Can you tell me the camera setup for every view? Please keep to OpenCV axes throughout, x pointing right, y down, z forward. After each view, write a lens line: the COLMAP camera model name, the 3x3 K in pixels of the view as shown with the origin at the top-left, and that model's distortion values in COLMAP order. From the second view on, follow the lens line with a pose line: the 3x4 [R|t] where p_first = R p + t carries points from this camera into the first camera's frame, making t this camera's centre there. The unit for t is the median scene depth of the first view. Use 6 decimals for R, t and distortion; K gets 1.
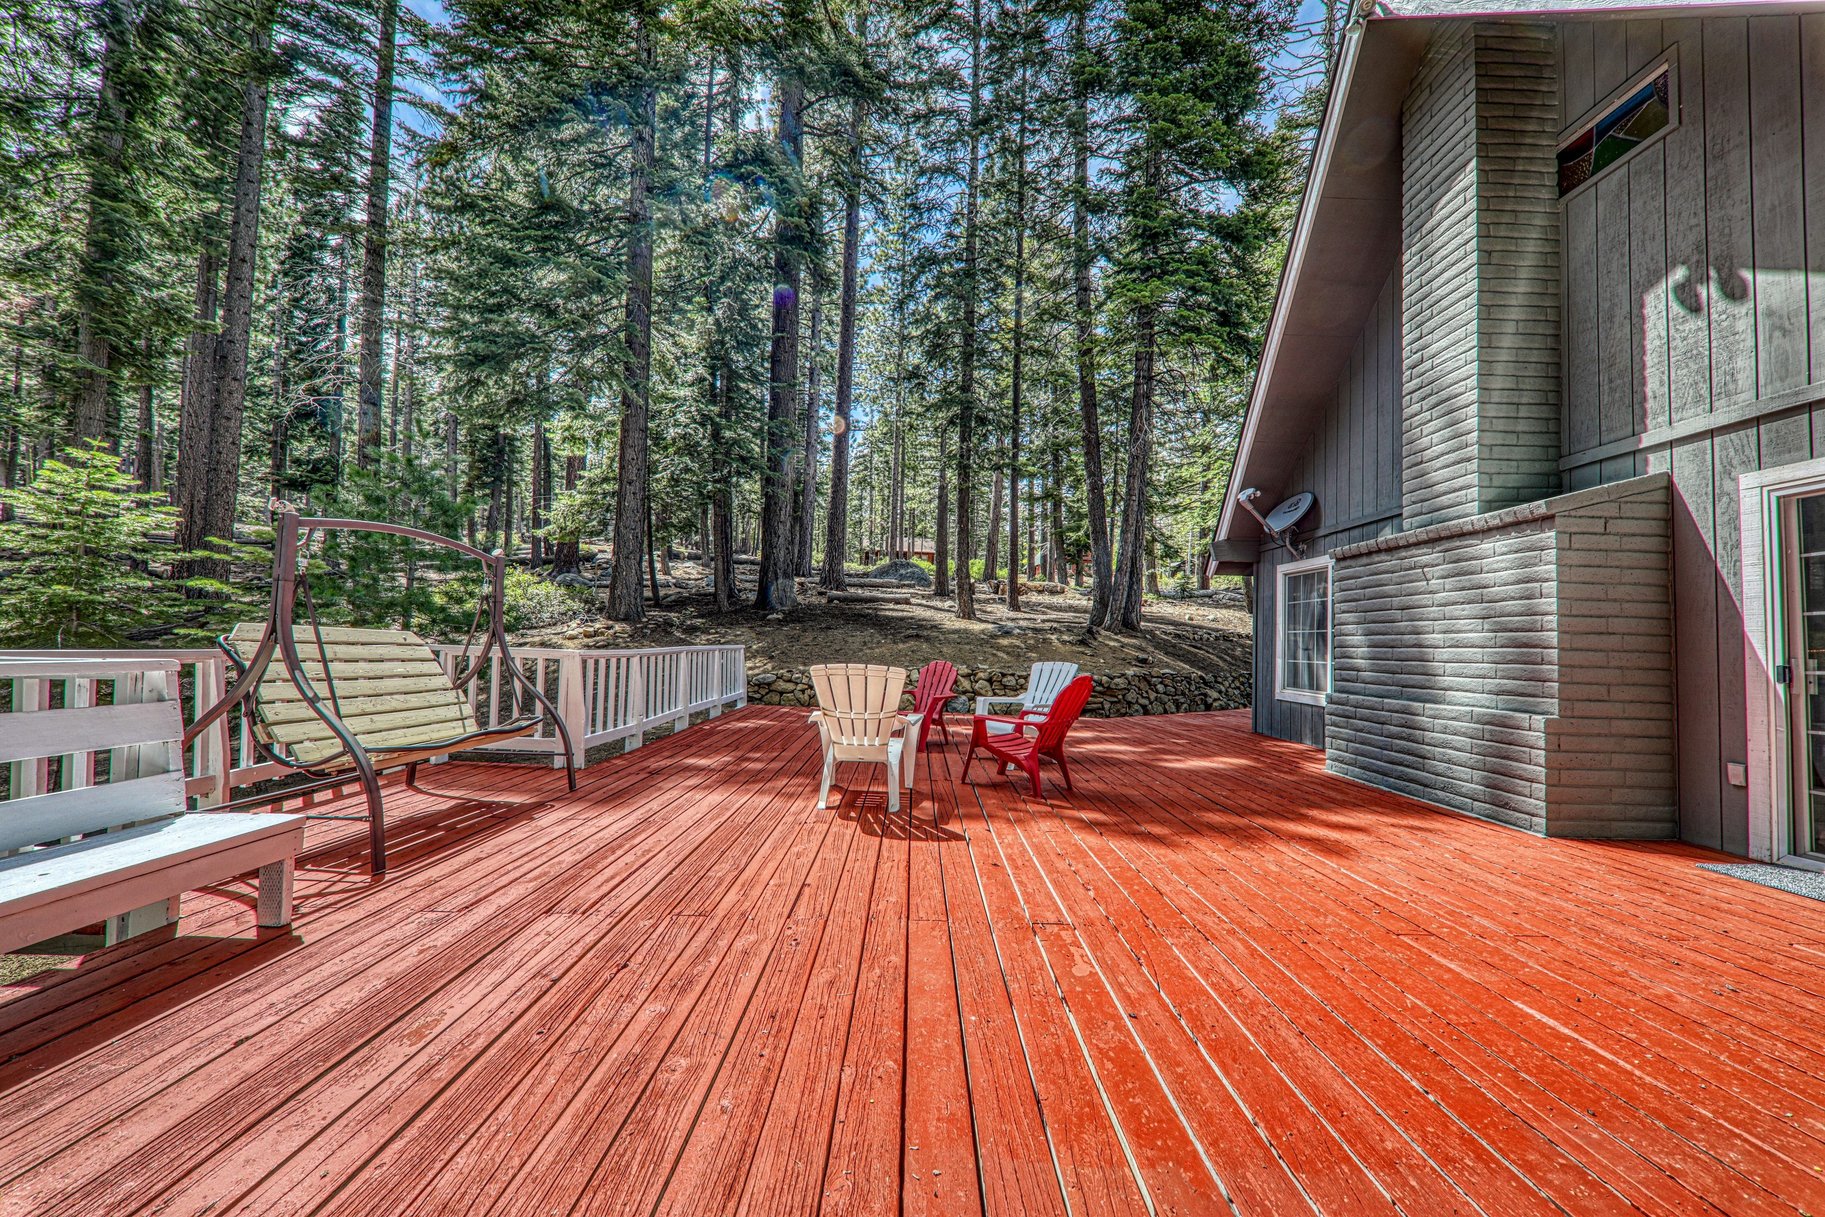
lens RADIAL K [[632.3, 0, 916.1], [0, 632.3, 619.6], [0, 0, 1]] dist [-0.001264, -0.000685]
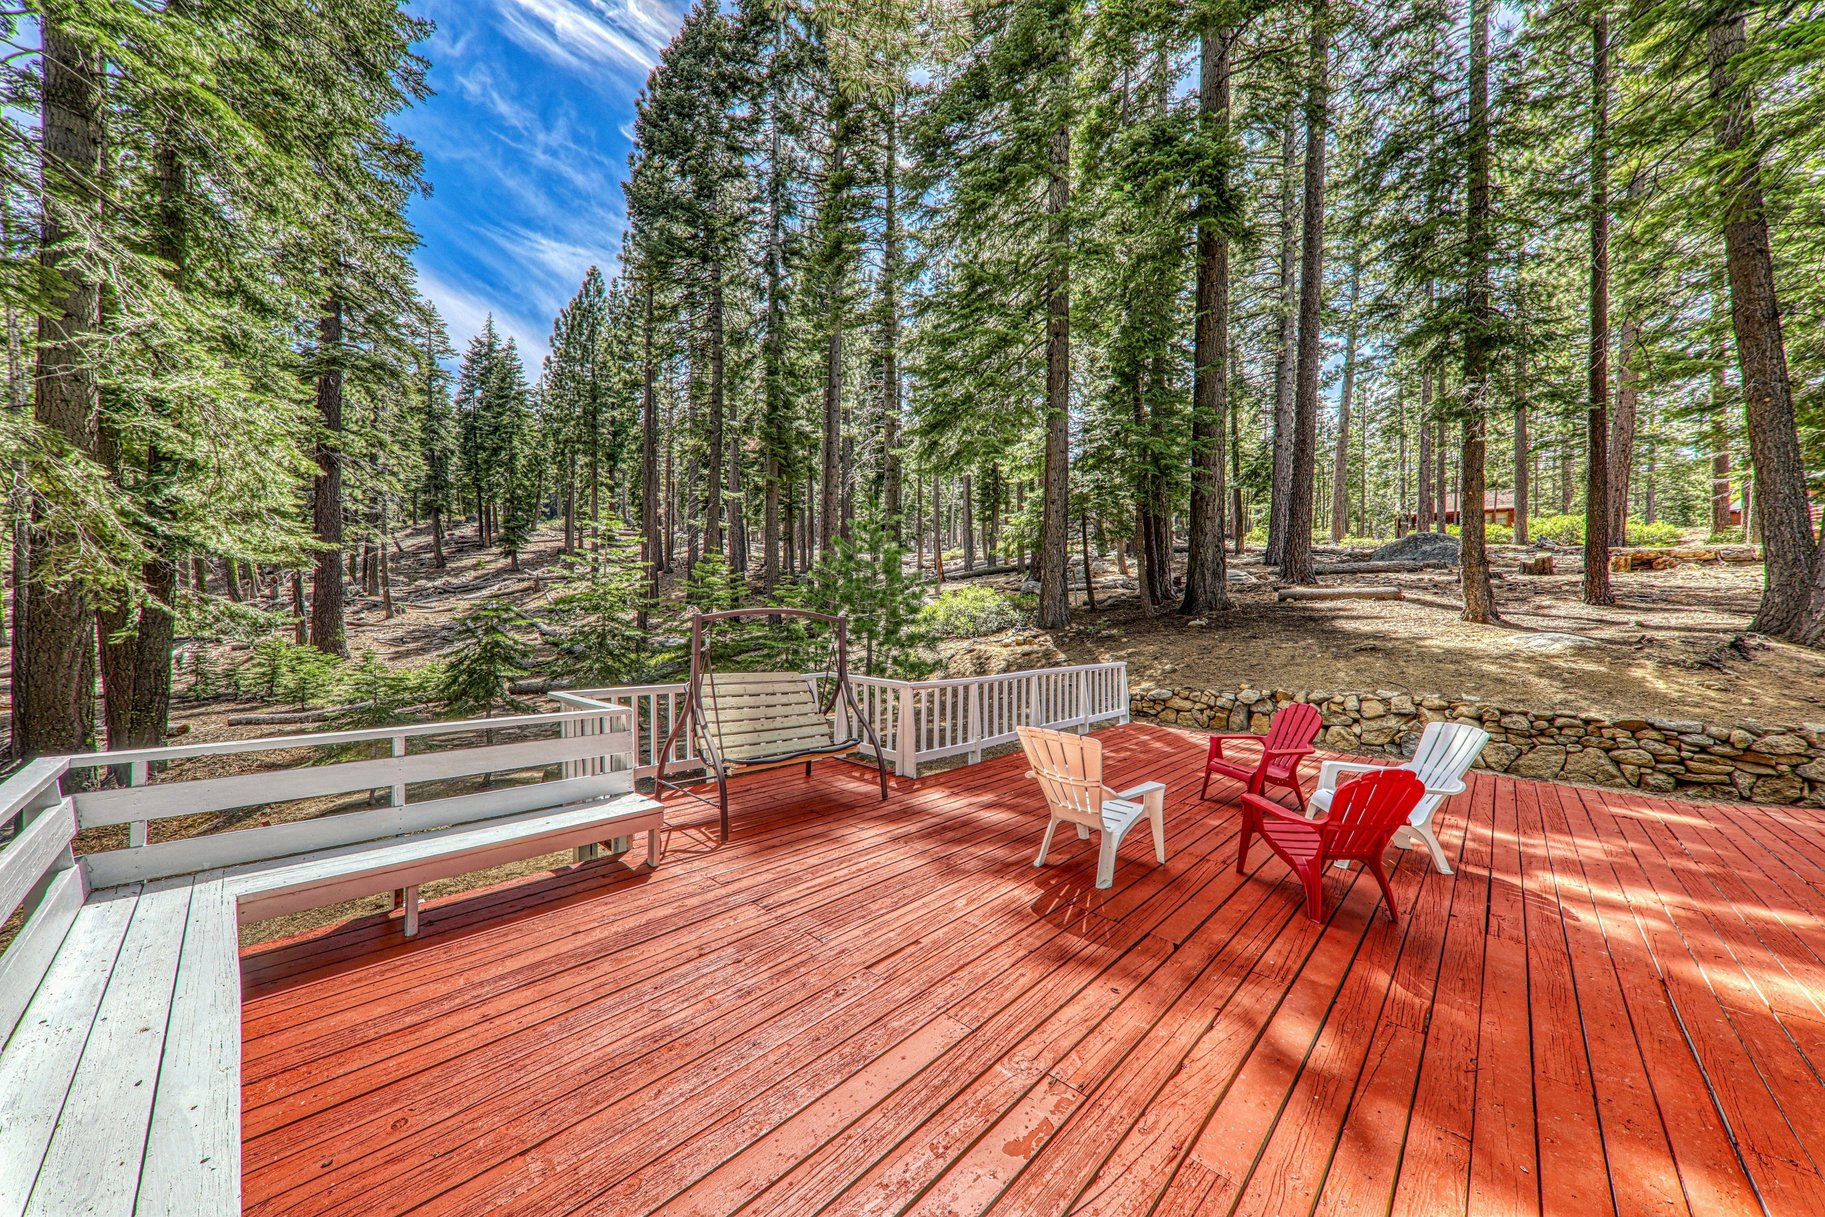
lens RADIAL K [[632.3, 0, 911.8], [0, 632.3, 615.5], [0, 0, 1]] dist [-0.001264, -0.000685]
pose [[0.722596, -0.016949, -0.691063, 0.349737], [0.027853, 0.999601, 0.004608, -0.094950], [0.690710, -0.022578, 0.722780, 0.116488]]
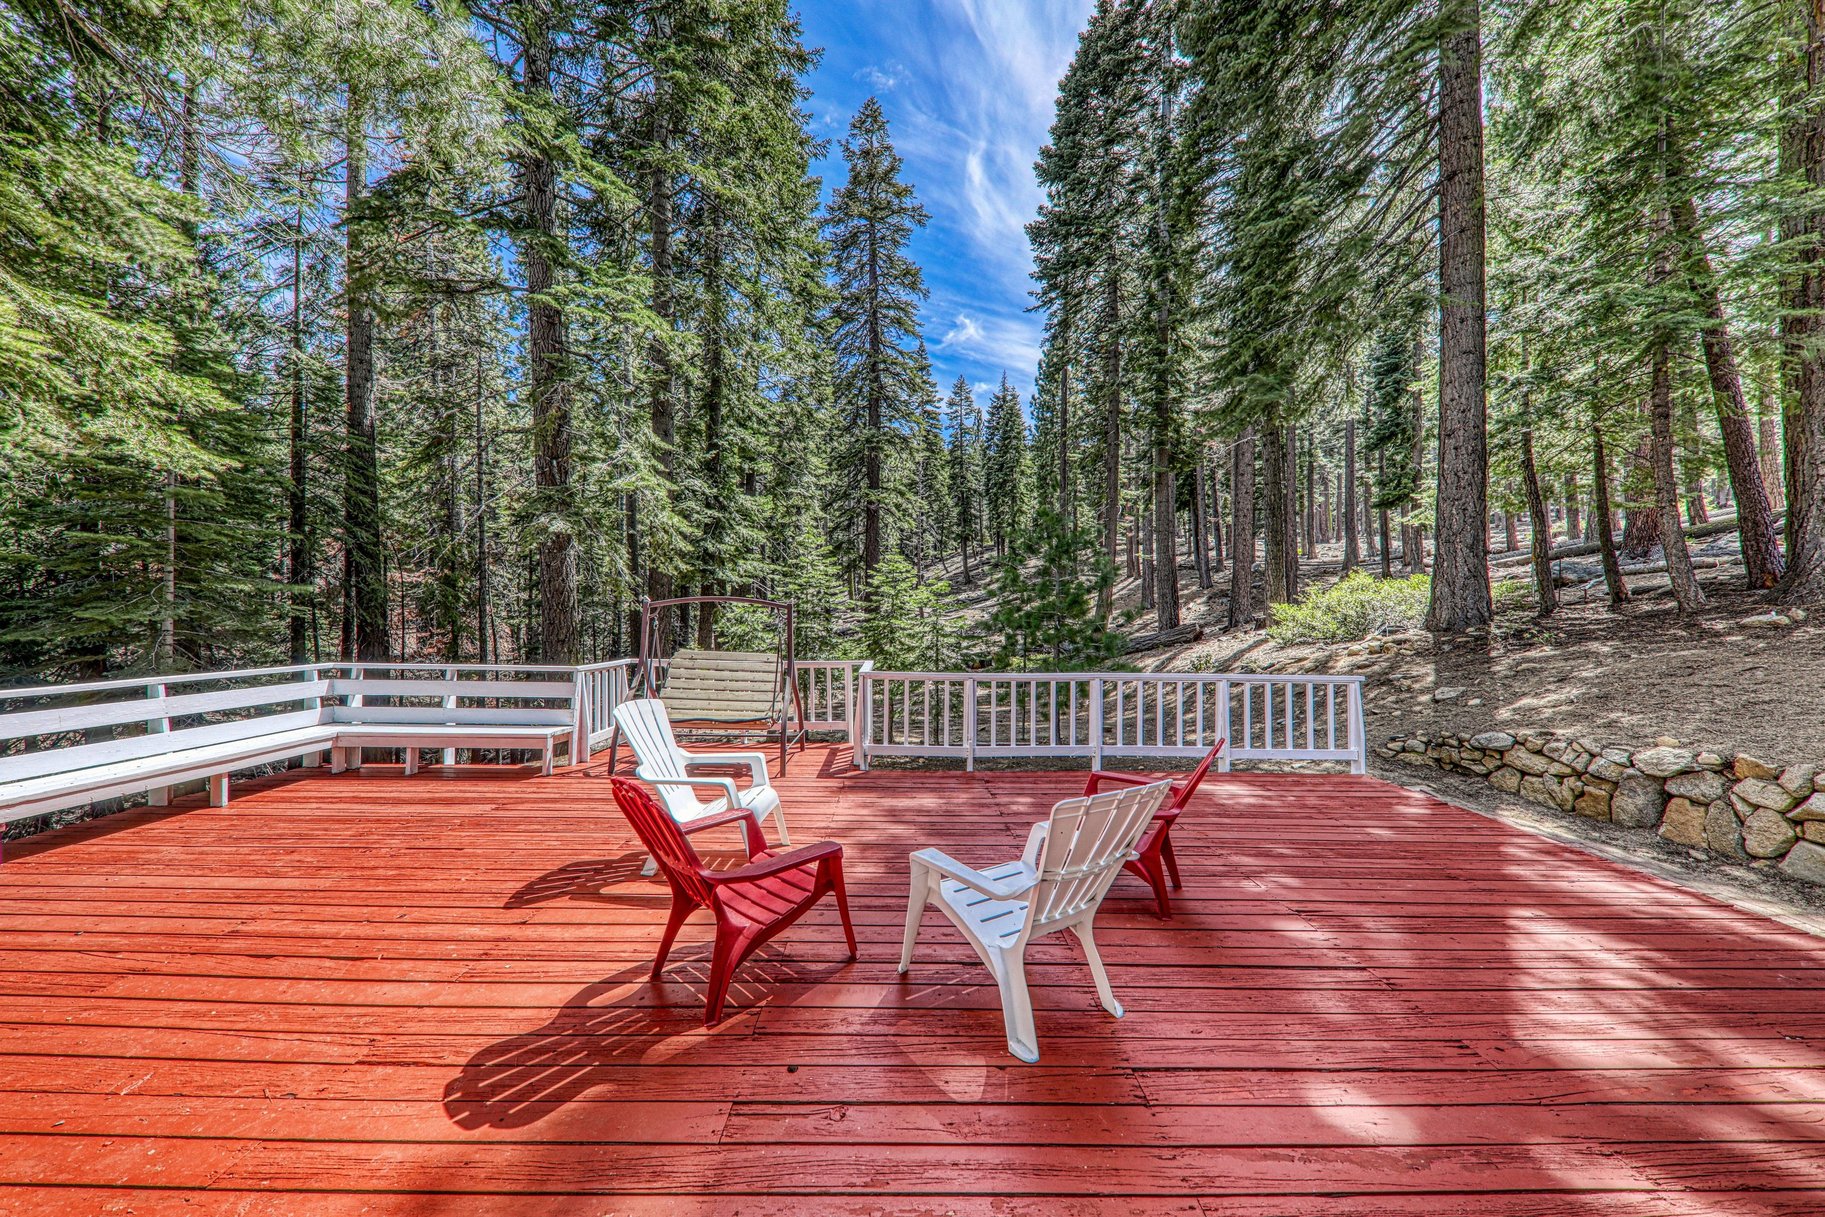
lens RADIAL K [[637.2, 0, 903.8], [0, 637.2, 613.6], [0, 0, 1]] dist [0.000193, -0.000023]
pose [[-0.002447, -0.034800, -0.999391, 0.718442], [0.017274, 0.999244, -0.034837, -0.011315], [0.999848, -0.017349, -0.001844, 1.141776]]
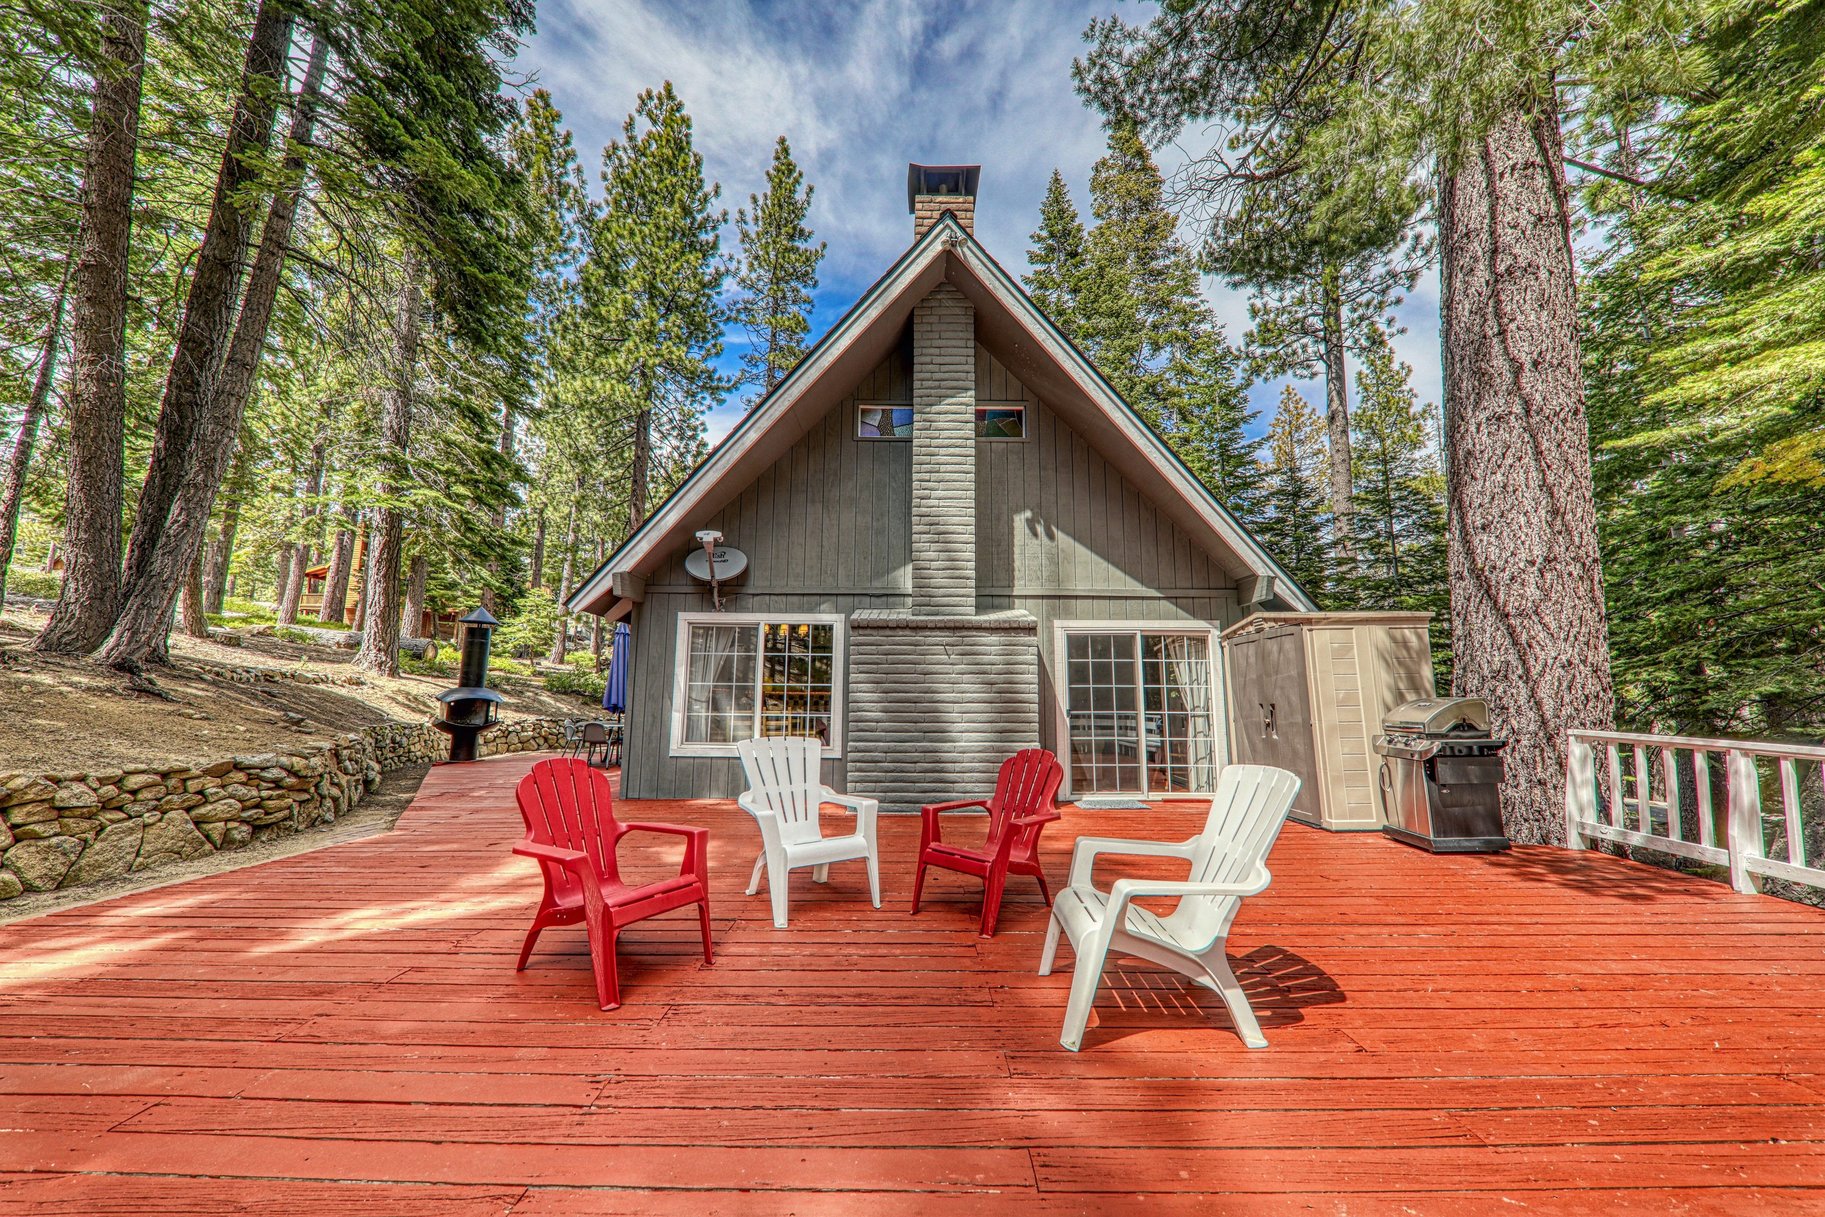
lens RADIAL K [[632.3, 0, 890.9], [0, 632.3, 608.1], [0, 0, 1]] dist [-0.001264, -0.000685]
pose [[-0.000177, 0.116914, 0.993142, -0.617330], [-0.048318, 0.991981, -0.116786, 0.004242], [-0.998832, -0.048007, 0.005473, 1.155189]]
